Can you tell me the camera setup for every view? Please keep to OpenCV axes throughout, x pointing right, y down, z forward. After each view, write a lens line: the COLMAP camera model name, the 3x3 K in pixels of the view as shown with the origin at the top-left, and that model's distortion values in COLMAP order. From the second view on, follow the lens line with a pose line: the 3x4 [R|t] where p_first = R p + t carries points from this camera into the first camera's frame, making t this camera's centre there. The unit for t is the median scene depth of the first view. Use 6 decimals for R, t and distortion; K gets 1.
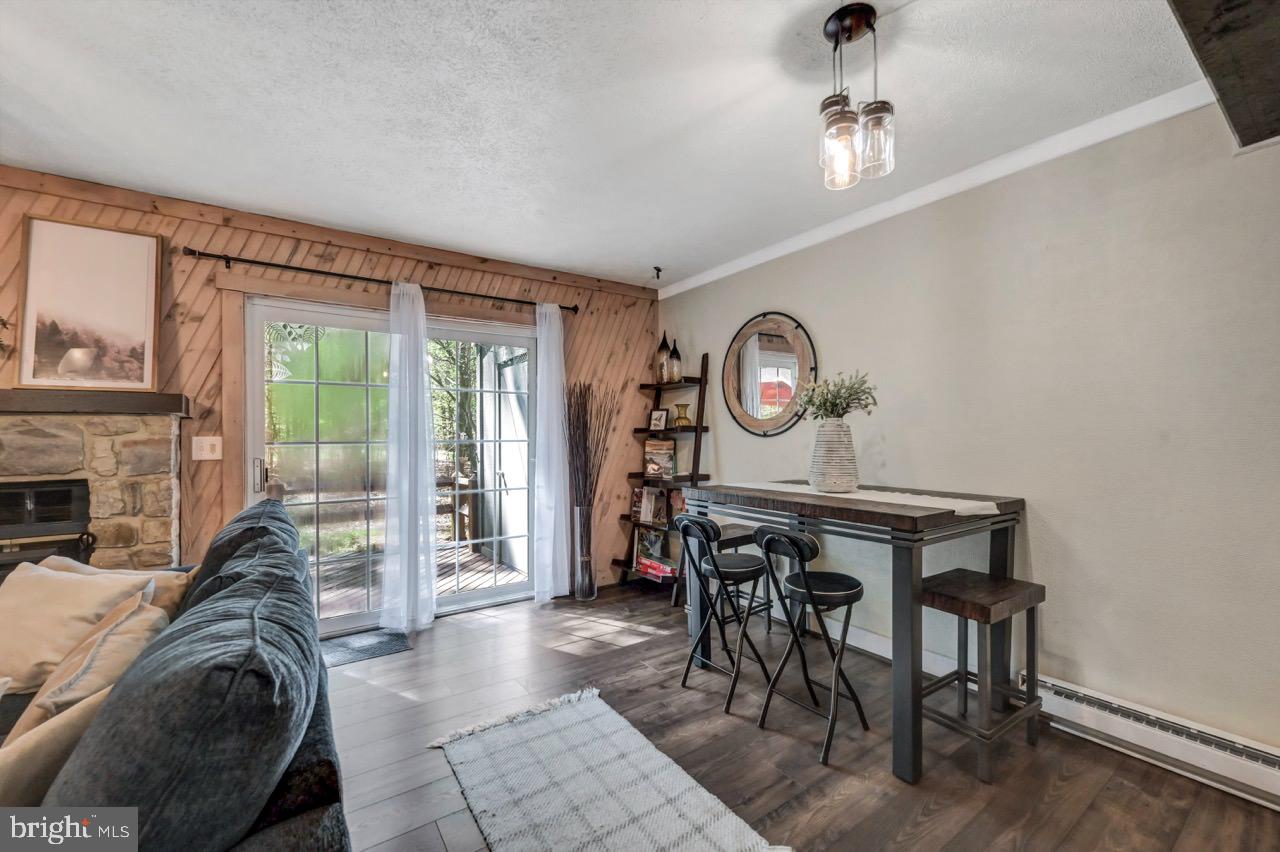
lens RADIAL K [[511.7, 0, 642.2], [0, 511.7, 432.1], [0, 0, 1]] dist [-0.001152, -0.000007]
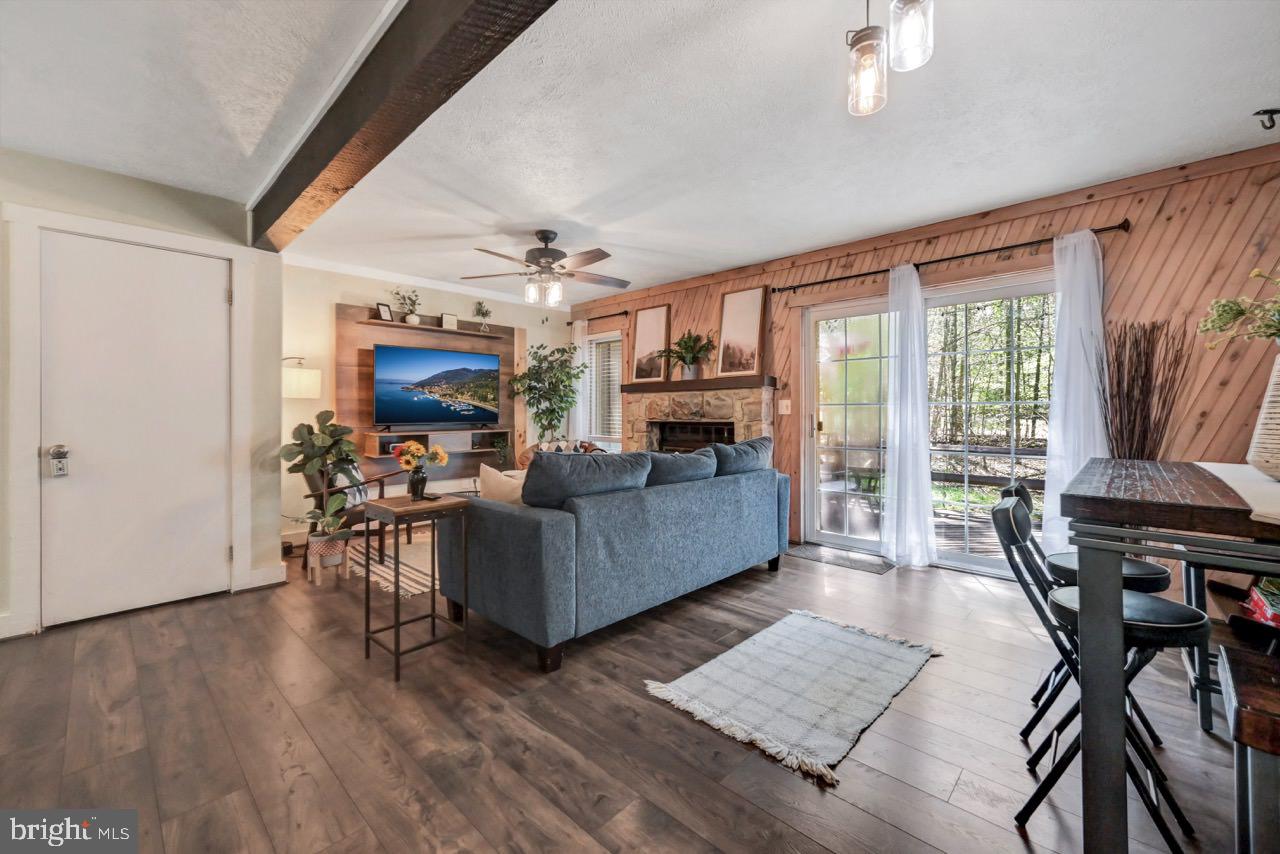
lens RADIAL K [[519.2, 0, 644.0], [0, 519.2, 411.6], [0, 0, 1]] dist [-0.000477, 0.000164]
pose [[0.199900, 0.002236, -0.979814, 0.576336], [0.004261, 0.999986, 0.003151, 0.032048], [0.979807, -0.004805, 0.199888, 0.194852]]
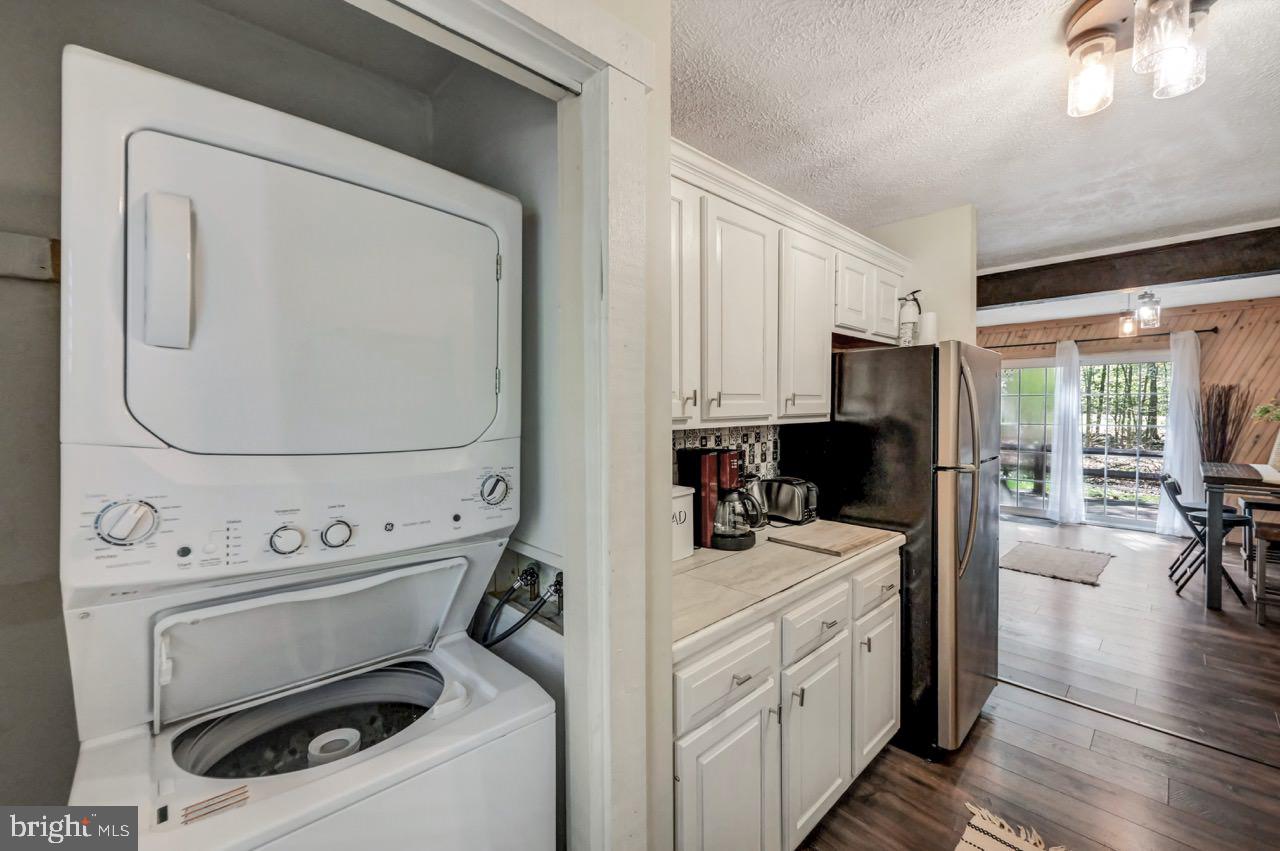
lens RADIAL K [[515.3, 0, 641.2], [0, 515.3, 422.4], [0, 0, 1]] dist [-0.001615, -0.000081]
pose [[0.137109, 0.037079, -0.989862, 1.224056], [0.009610, 0.999202, 0.038760, -0.080046], [0.990509, -0.014827, 0.136644, -0.820733]]
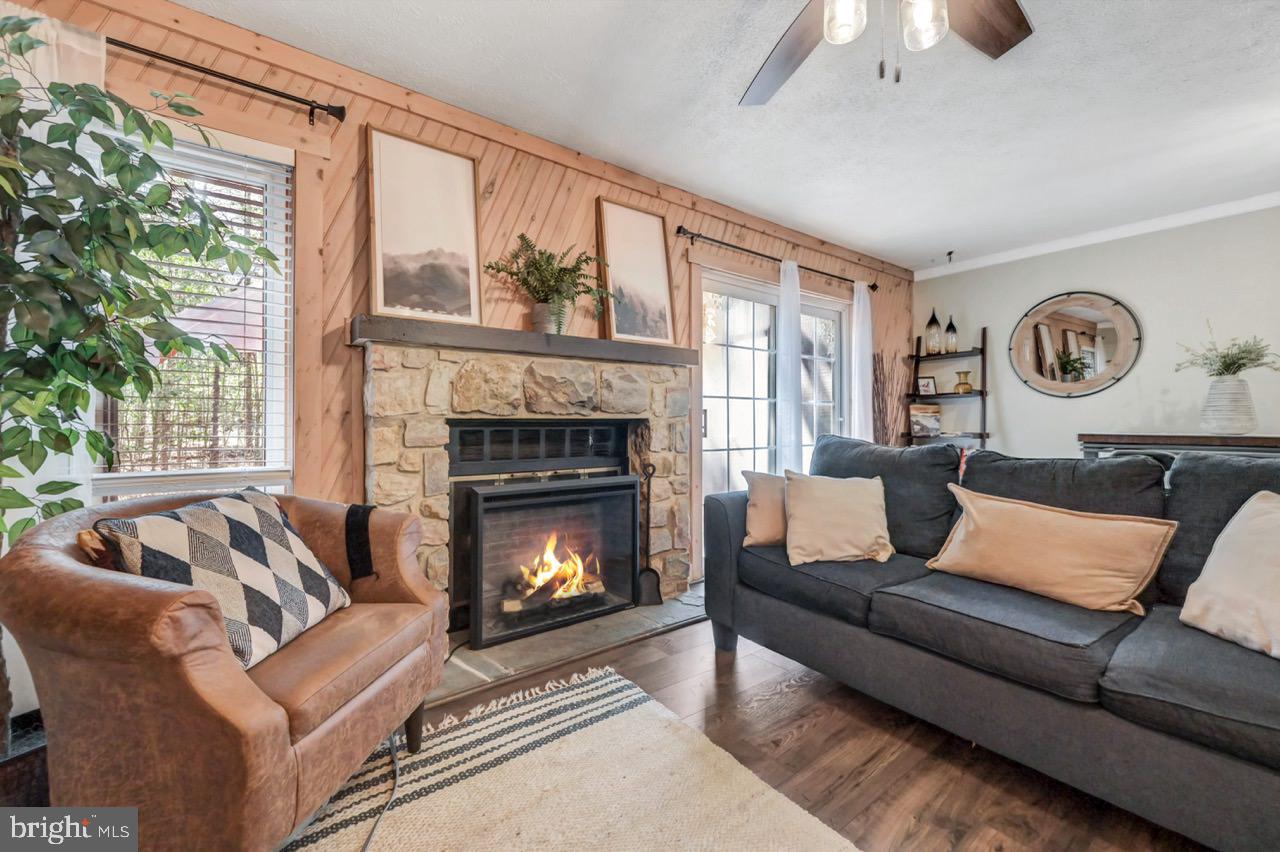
lens RADIAL K [[519.2, 0, 644.0], [0, 519.2, 410.6], [0, 0, 1]] dist [-0.000477, 0.000164]
pose [[0.999060, 0.007297, 0.042731, -0.839477], [-0.006681, 0.999872, -0.014549, 0.066336], [-0.042831, 0.014250, 0.998981, -0.152570]]
